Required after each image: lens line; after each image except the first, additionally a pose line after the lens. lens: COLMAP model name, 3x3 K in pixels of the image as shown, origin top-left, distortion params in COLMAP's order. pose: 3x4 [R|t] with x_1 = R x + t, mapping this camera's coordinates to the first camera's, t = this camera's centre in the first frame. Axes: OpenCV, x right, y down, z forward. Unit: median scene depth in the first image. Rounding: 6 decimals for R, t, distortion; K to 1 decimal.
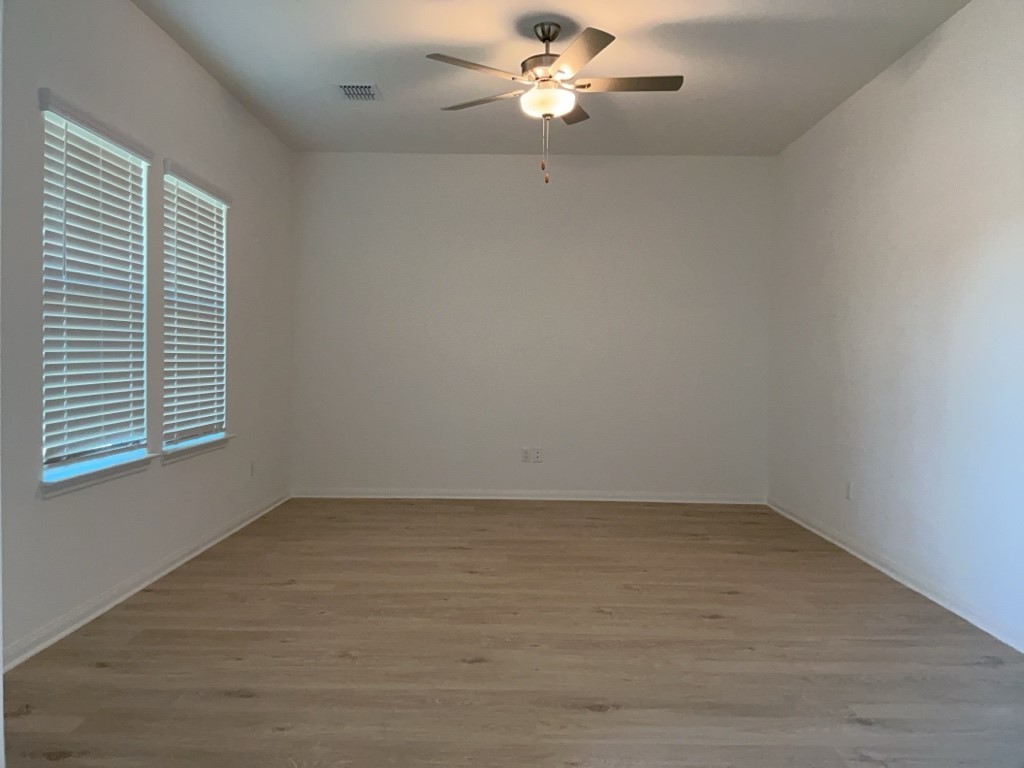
lens RADIAL K [[806.6, 0, 512.0], [0, 806.6, 384.0], [0, 0, 1]] dist [0.135853, -0.237659]
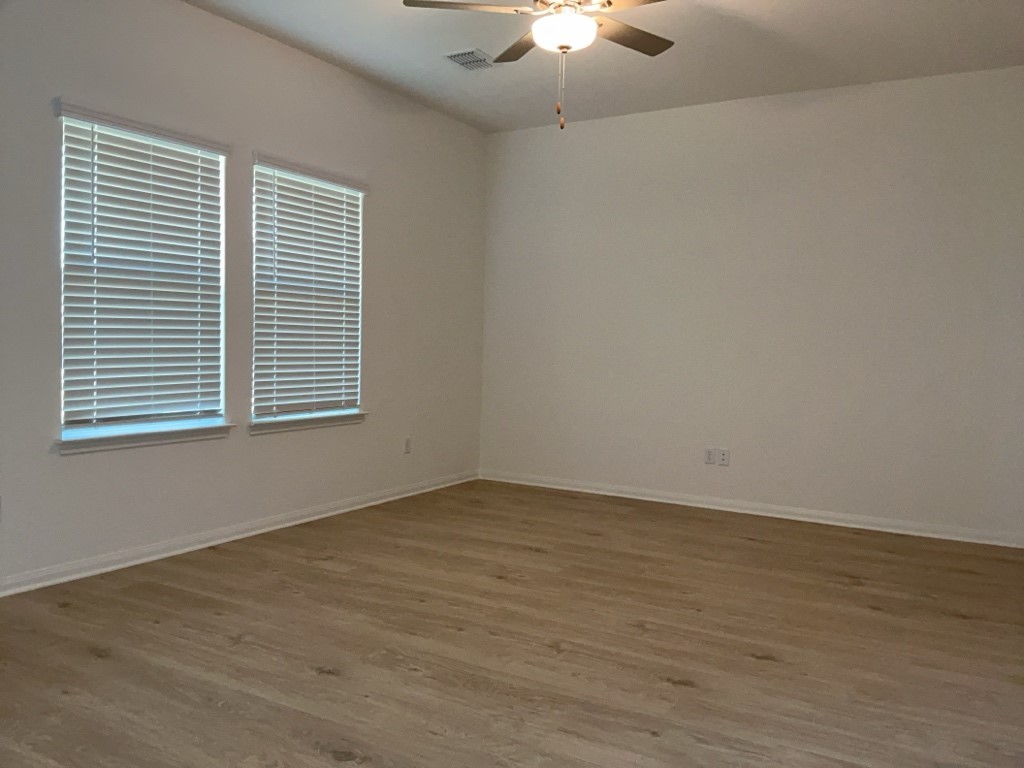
lens RADIAL K [[806.6, 0, 512.0], [0, 806.6, 384.0], [0, 0, 1]] dist [0.135853, -0.237659]
pose [[0.866377, 0.033786, -0.498246, 0.461652], [-0.027449, 0.999422, 0.020041, 0.000060], [0.498635, -0.003686, 0.866804, 0.262523]]
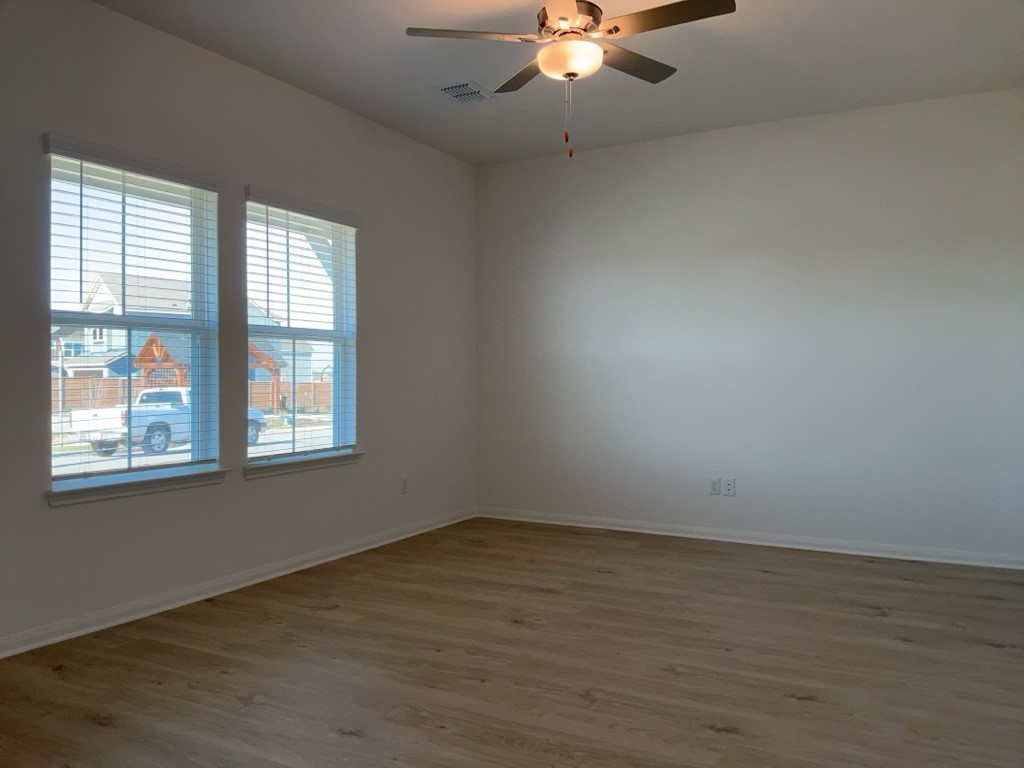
lens RADIAL K [[811.3, 0, 512.0], [0, 811.3, 384.0], [0, 0, 1]] dist [0.093300, -0.158155]
pose [[0.881186, -0.010117, -0.472662, 0.408653], [-0.000154, 0.999765, -0.021686, 0.000239], [0.472770, 0.019182, 0.880977, 0.269603]]
